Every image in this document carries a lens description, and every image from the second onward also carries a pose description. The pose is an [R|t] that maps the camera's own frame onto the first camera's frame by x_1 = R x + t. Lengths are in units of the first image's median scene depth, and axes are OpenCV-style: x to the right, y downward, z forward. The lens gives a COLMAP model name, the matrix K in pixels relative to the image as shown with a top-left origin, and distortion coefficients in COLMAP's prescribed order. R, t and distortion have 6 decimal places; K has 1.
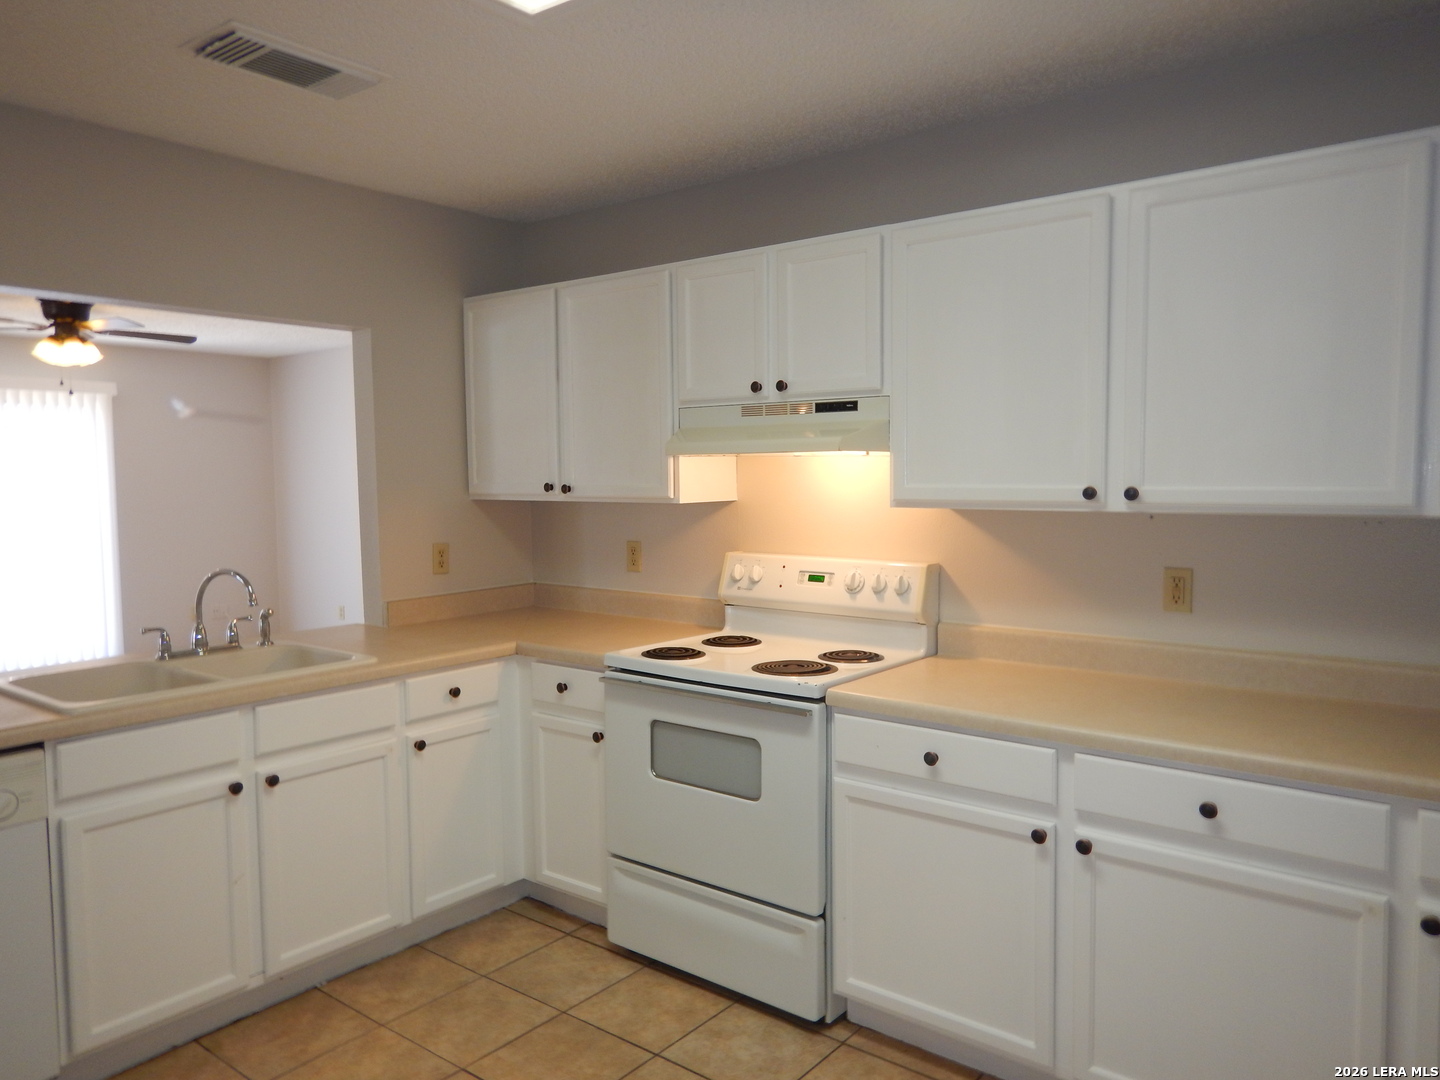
lens RADIAL K [[1039.3, 0, 719.9], [0, 1039.3, 535.1], [0, 0, 1]] dist [0.003325, 0.006646]
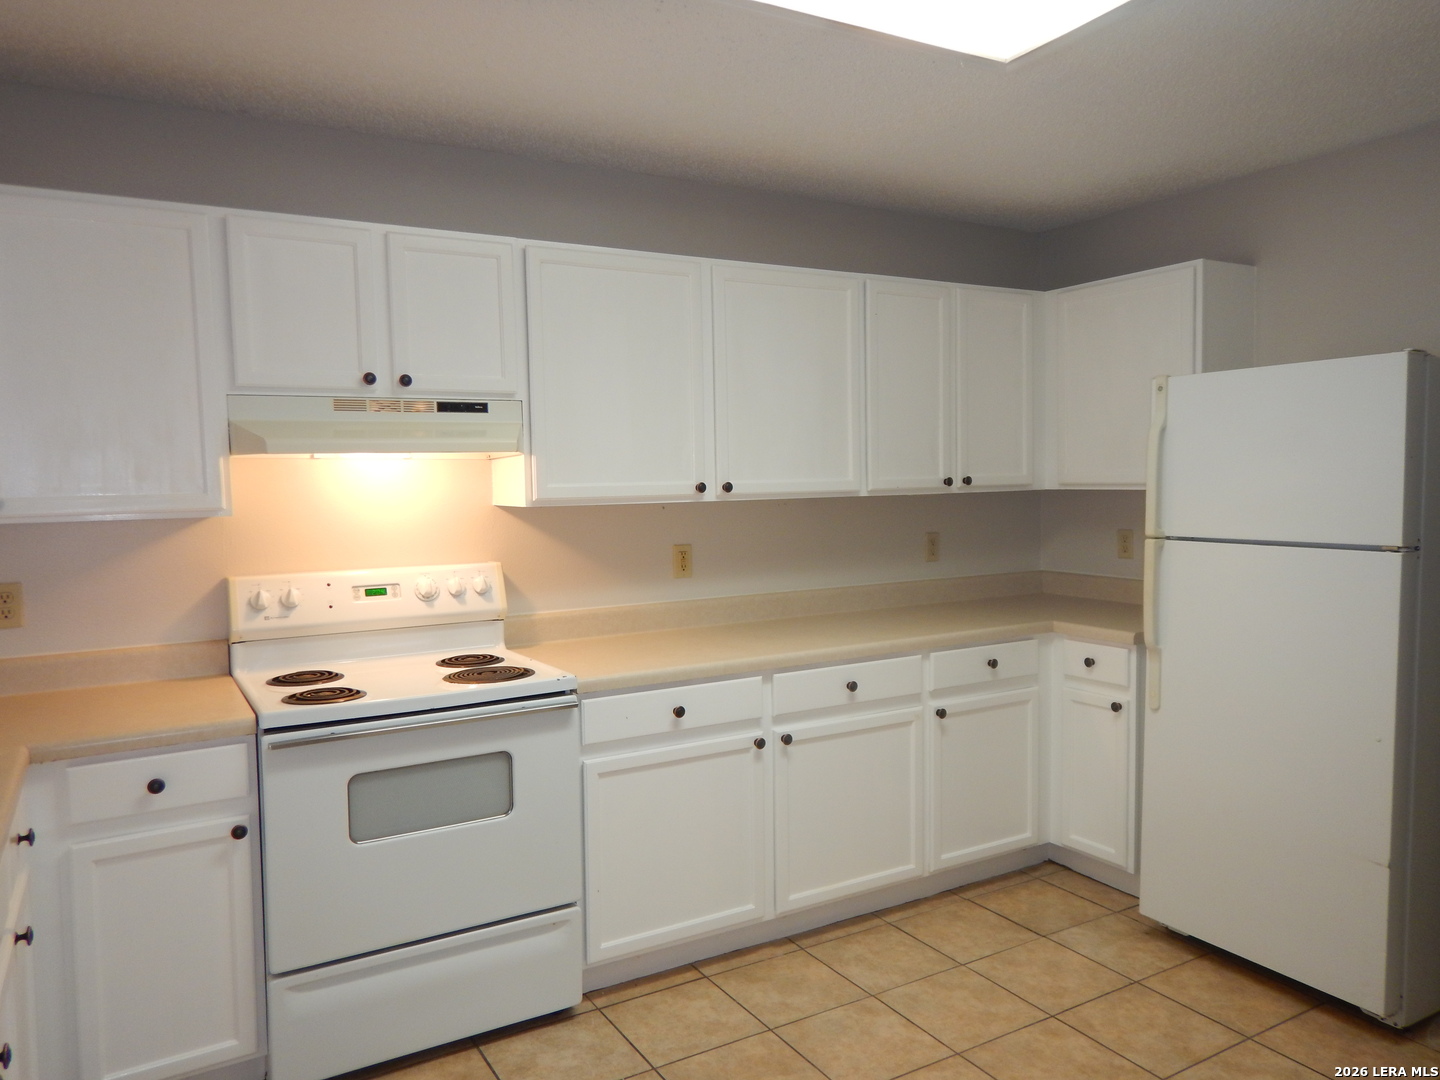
lens RADIAL K [[1039.3, 0, 719.9], [0, 1039.3, 535.1], [0, 0, 1]] dist [0.003325, 0.006646]
pose [[0.357393, -0.053042, 0.932447, -0.716072], [0.073520, 0.996886, 0.028528, -0.013352], [-0.931056, 0.058358, 0.360180, 0.423663]]
